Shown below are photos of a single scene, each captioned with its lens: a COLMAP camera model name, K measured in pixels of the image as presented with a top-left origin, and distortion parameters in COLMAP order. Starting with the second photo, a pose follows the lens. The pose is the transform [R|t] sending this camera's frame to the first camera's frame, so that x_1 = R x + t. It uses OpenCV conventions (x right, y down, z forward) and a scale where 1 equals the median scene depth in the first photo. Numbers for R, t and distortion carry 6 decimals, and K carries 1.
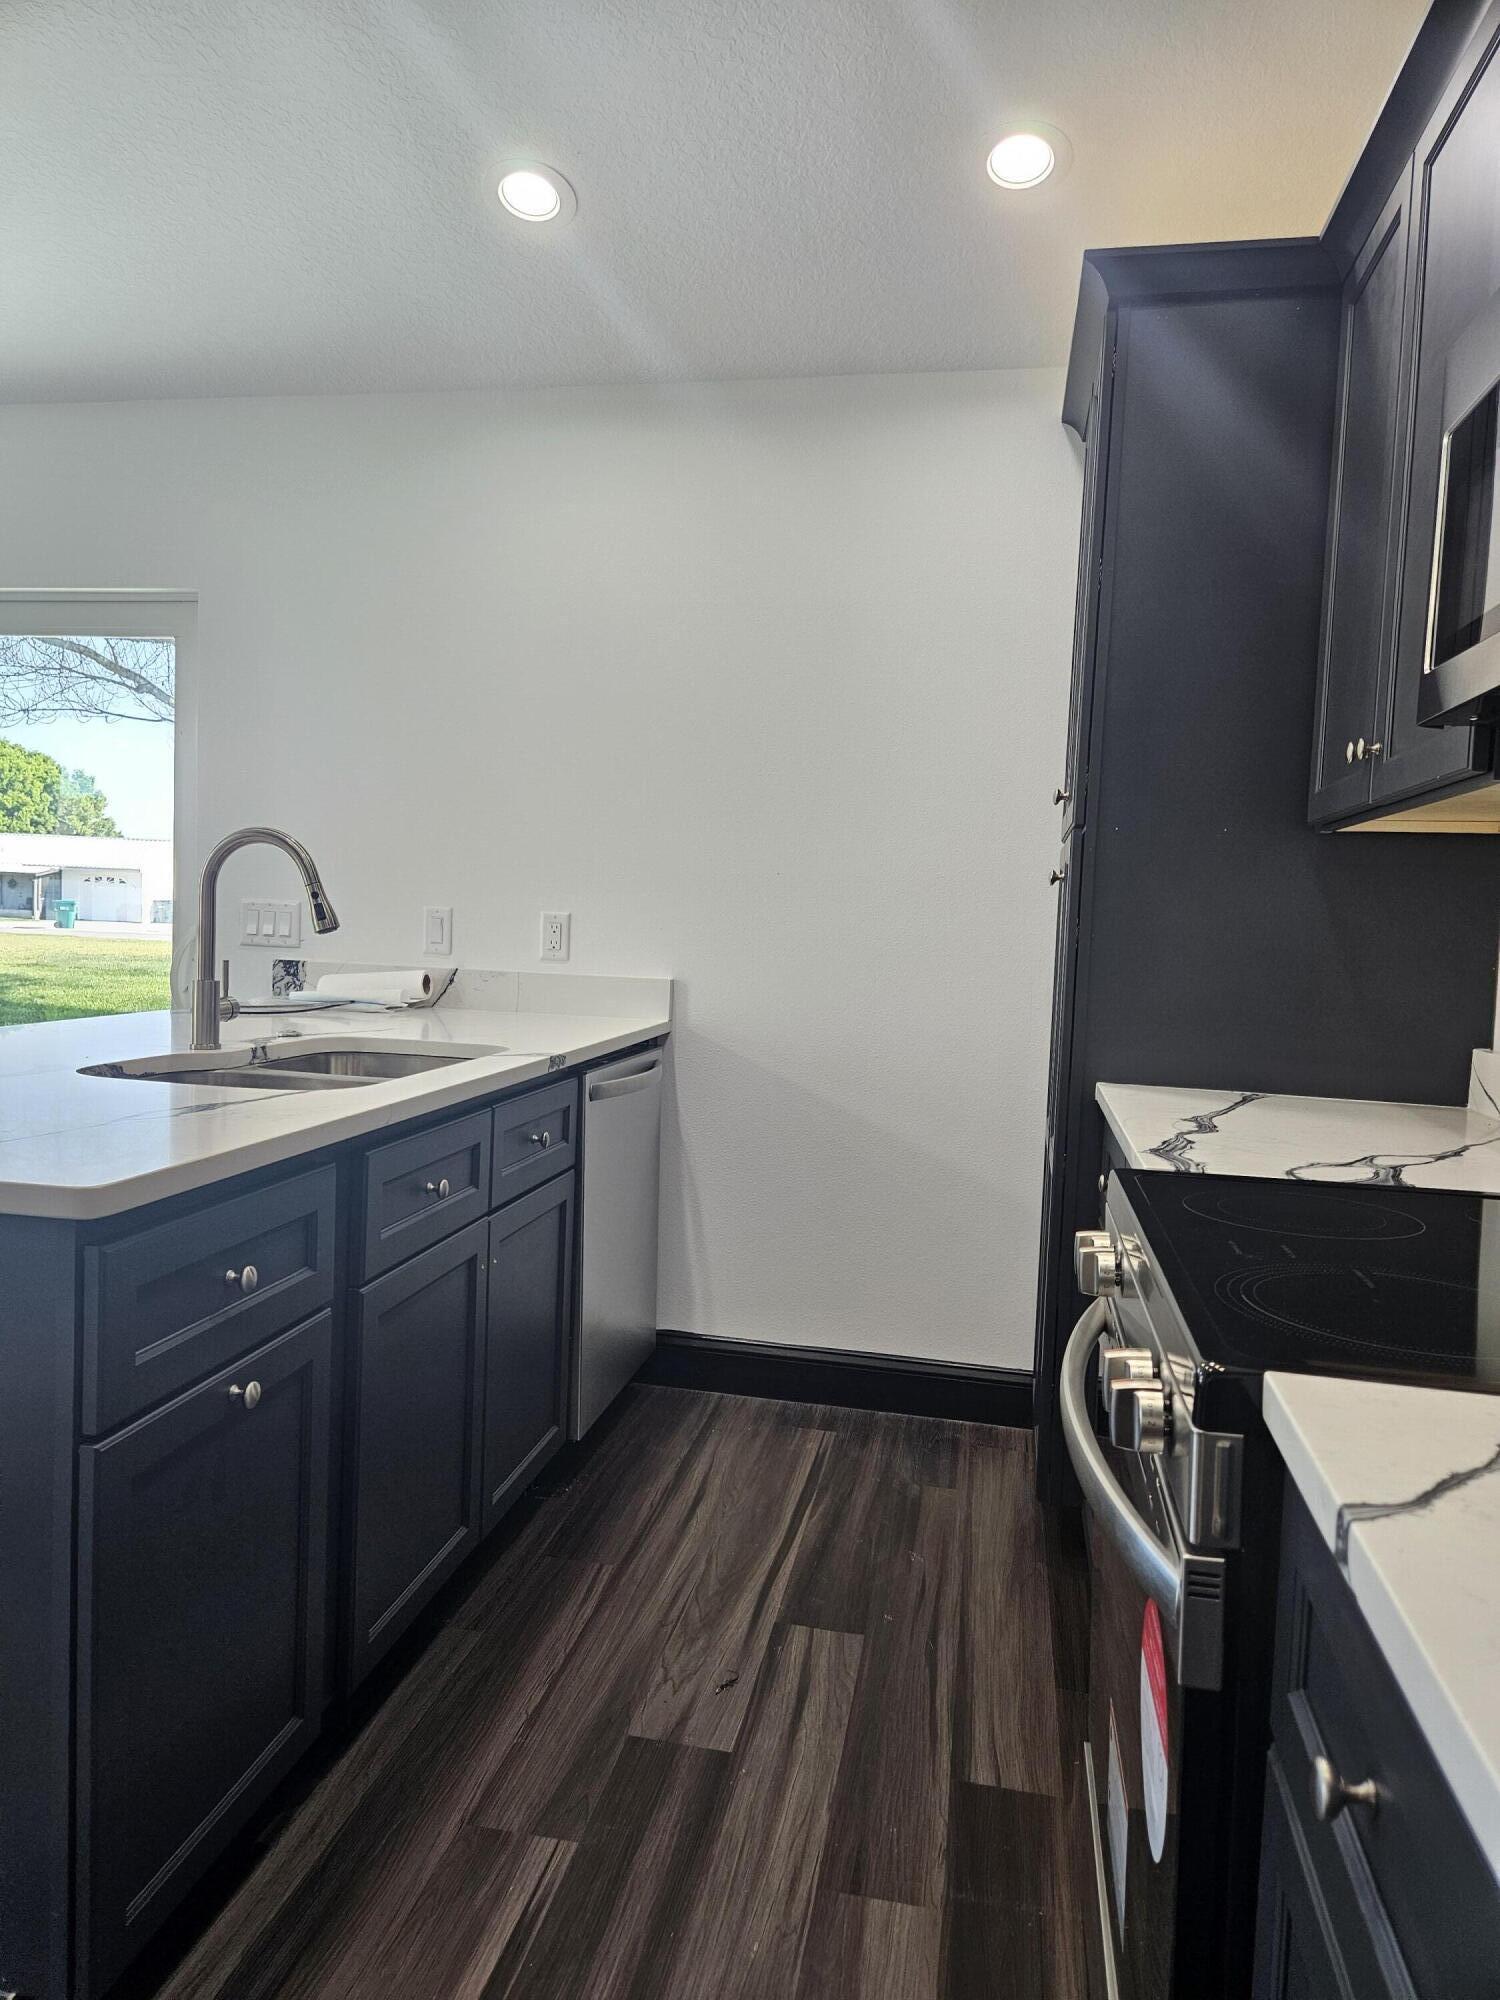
lens RADIAL K [[1389.3, 0, 750.0], [0, 1389.3, 1000.0], [0, 0, 1]] dist [0.064338, 0.000122]
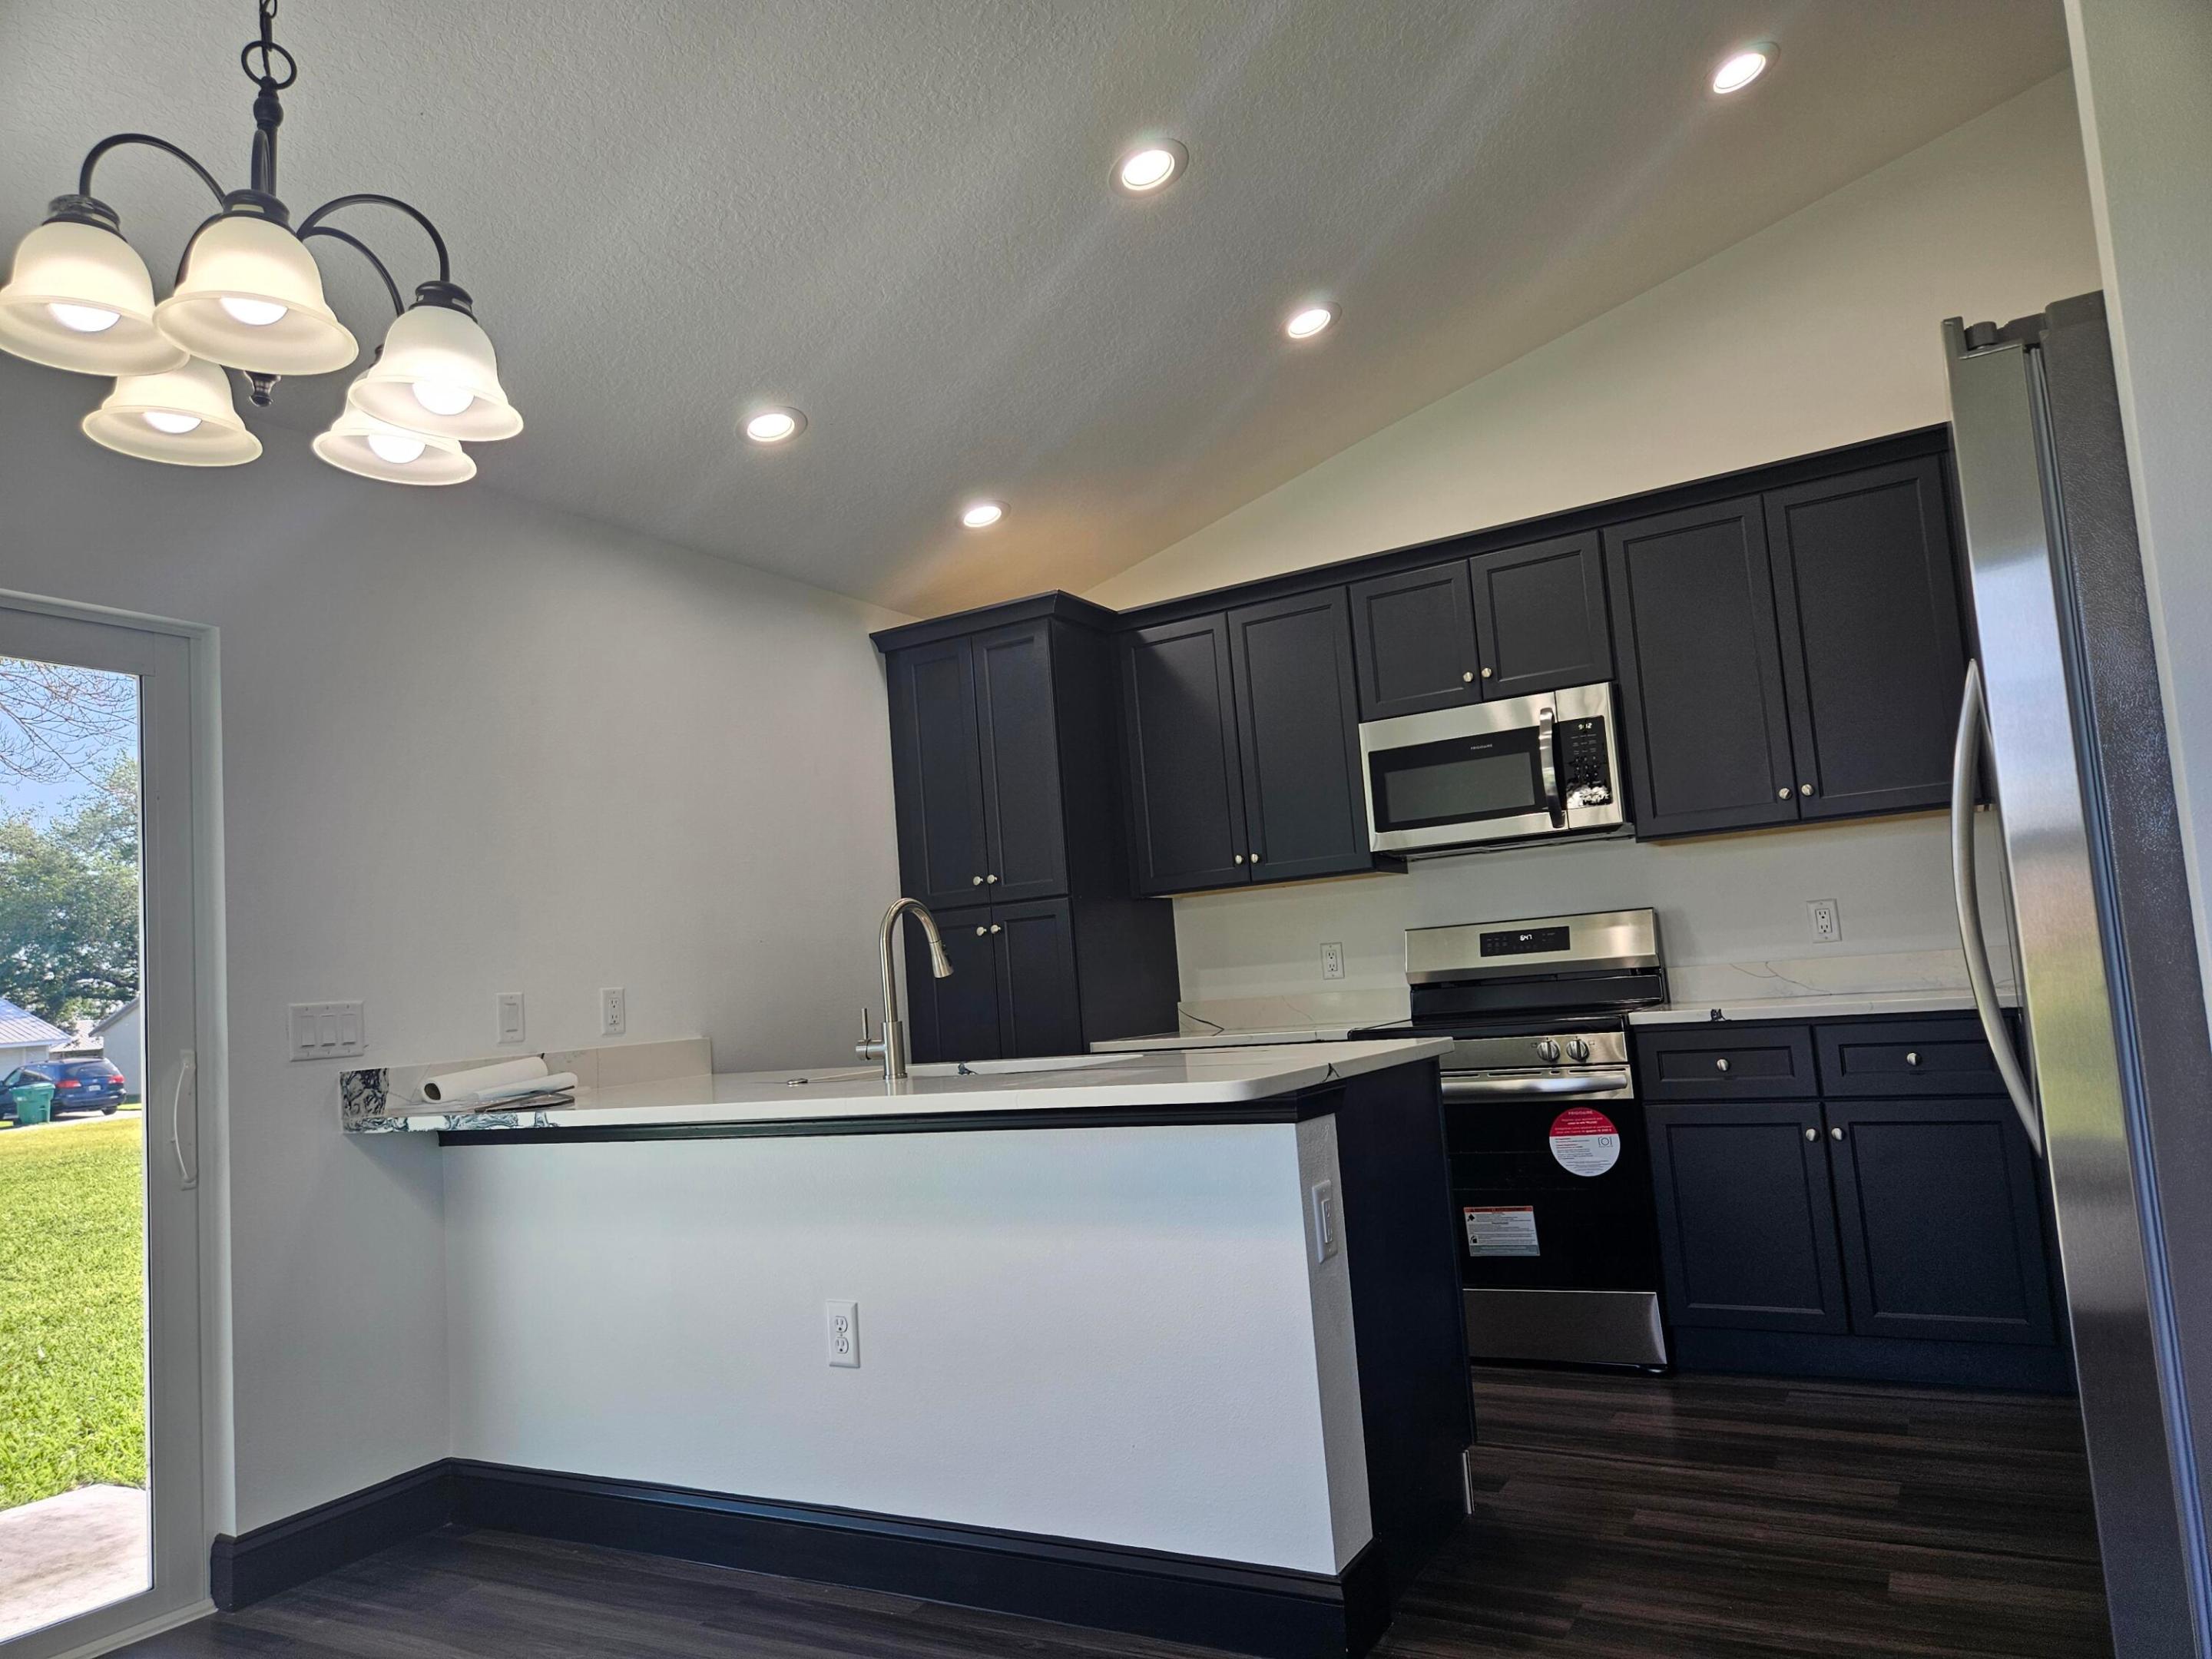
lens RADIAL K [[1461.8, 0, 1094.3], [0, 1461.8, 863.0], [0, 0, 1]] dist [0.066130, -0.055363]
pose [[0.314572, 0.020397, 0.949014, -1.051013], [0.150207, 0.986103, -0.070984, -0.022268], [-0.937274, 0.164878, 0.307136, 0.287750]]
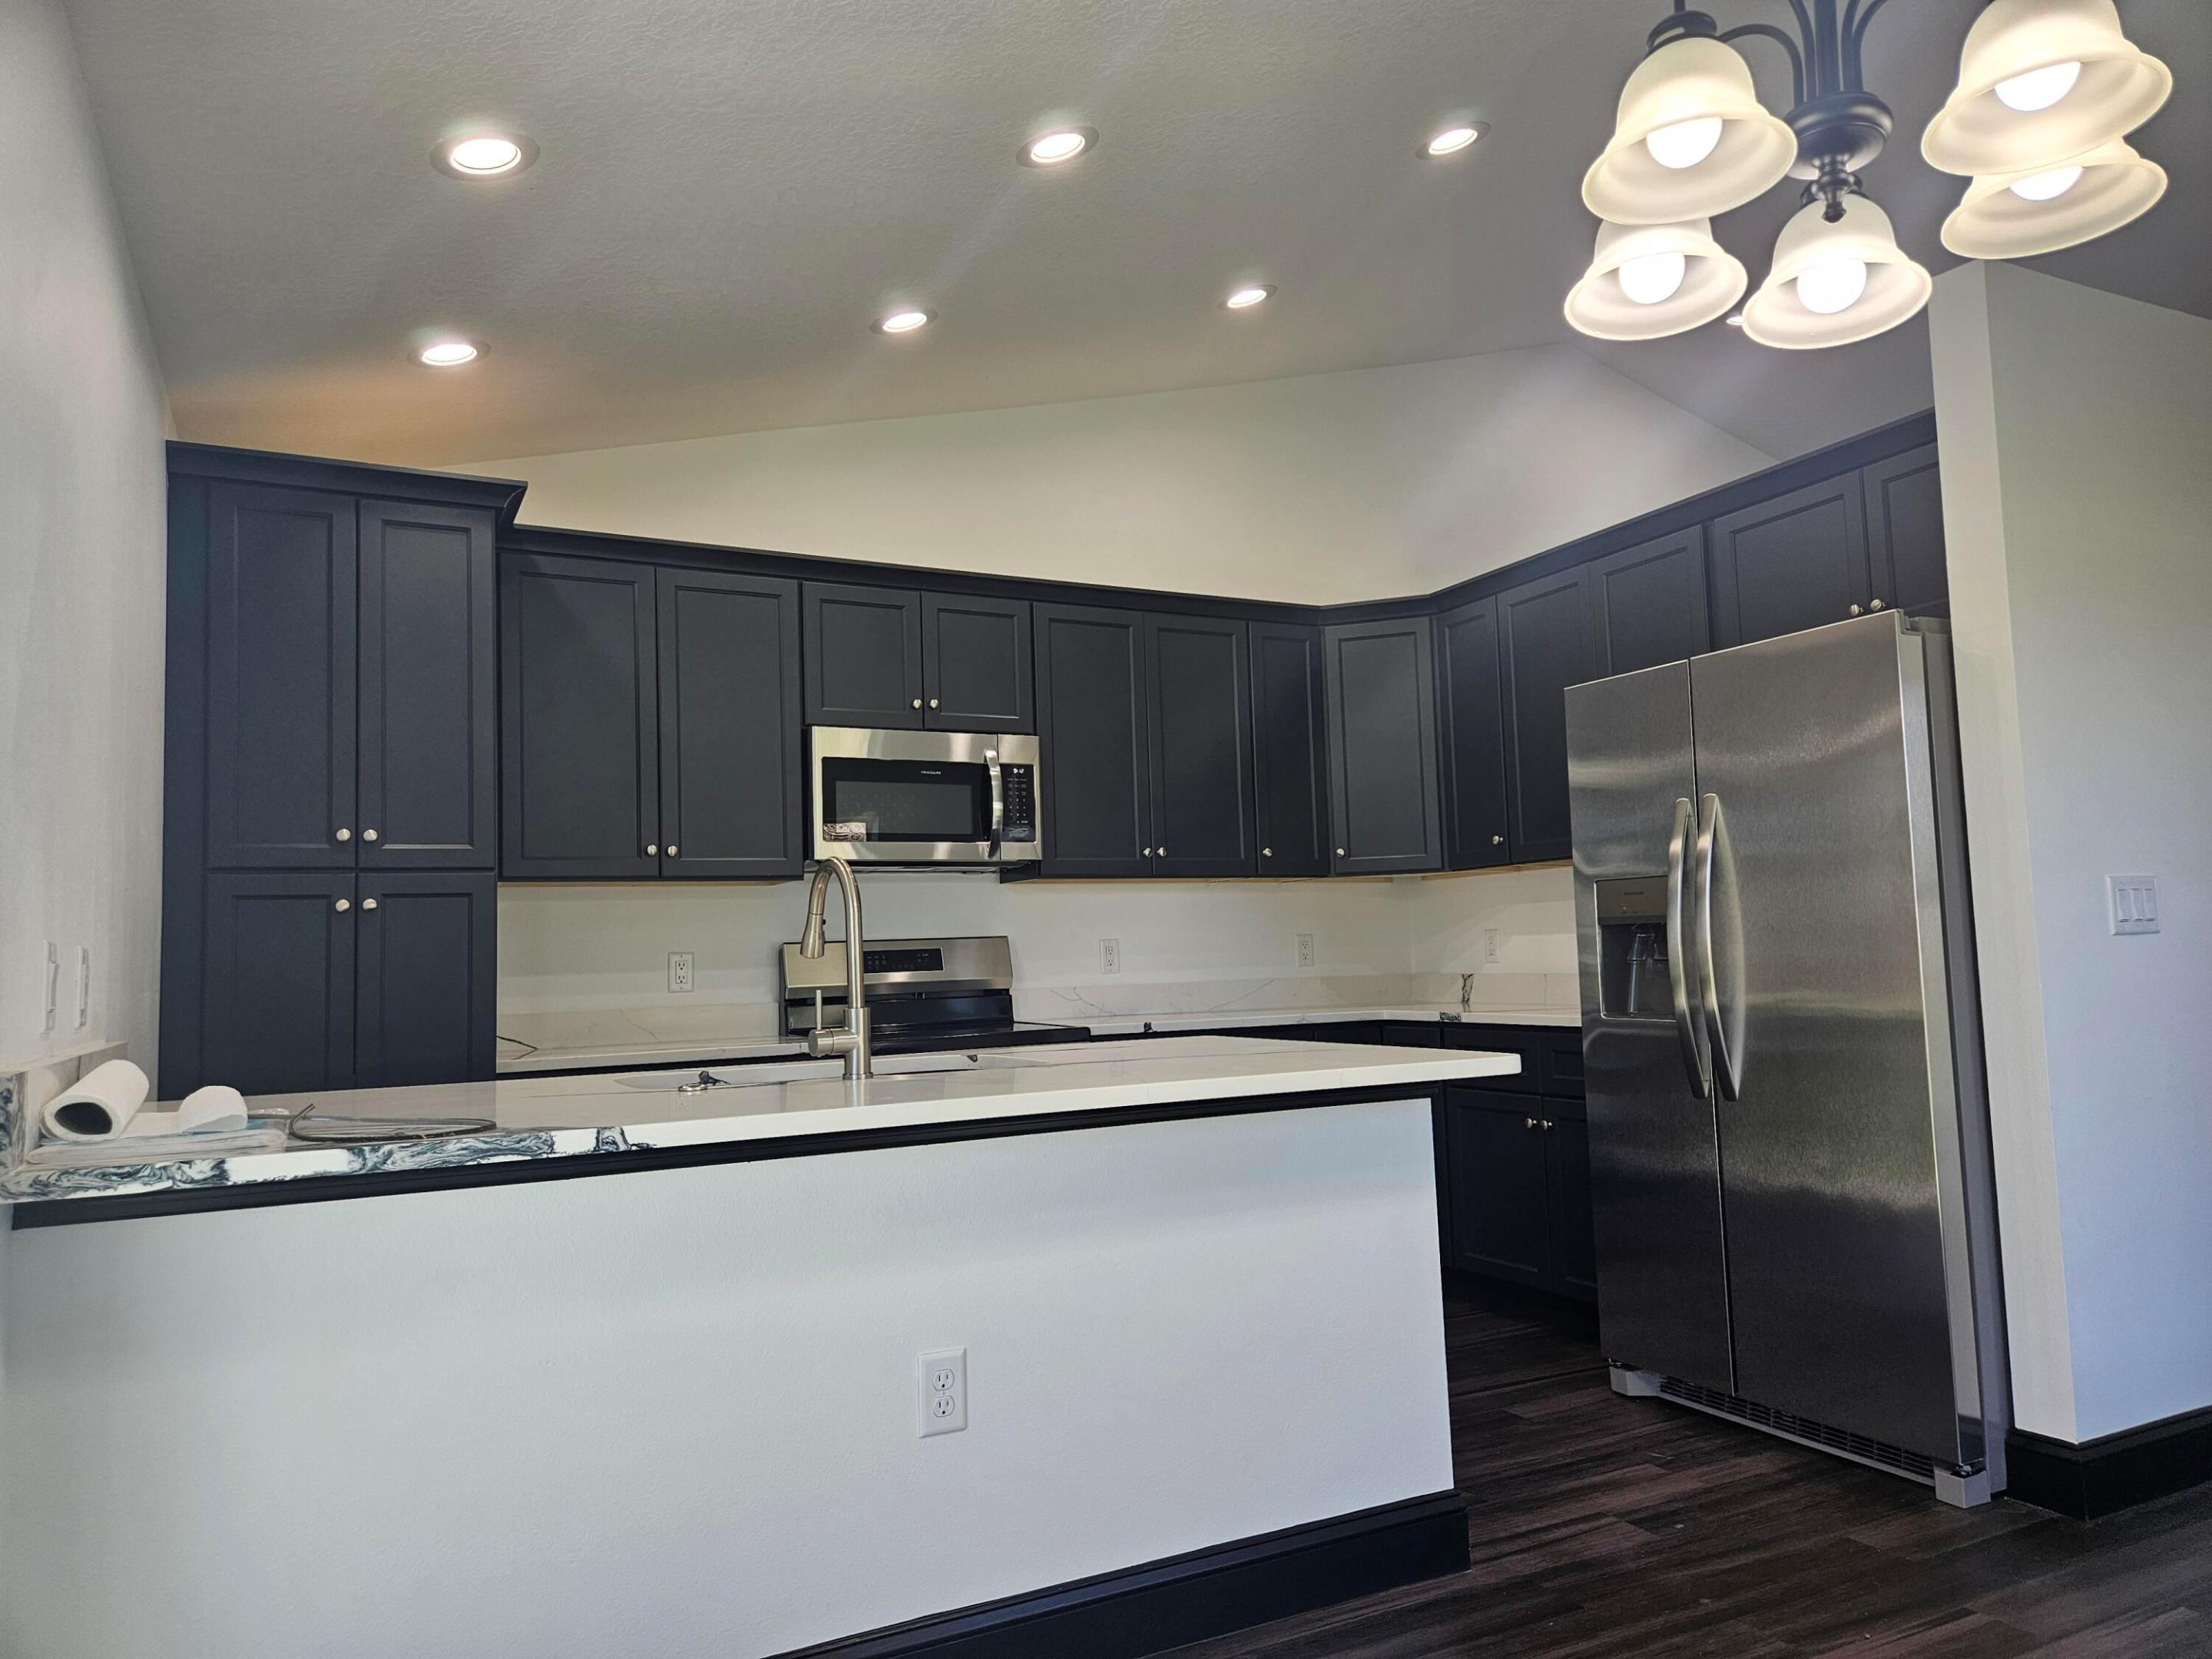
lens RADIAL K [[1468.8, 0, 1108.8], [0, 1468.8, 845.3], [0, 0, 1]] dist [0.067467, -0.066824]
pose [[-0.624972, 0.043540, 0.779432, -0.886428], [0.061184, 0.998104, -0.006696, -0.074326], [-0.778245, 0.043504, -0.626451, 1.031212]]
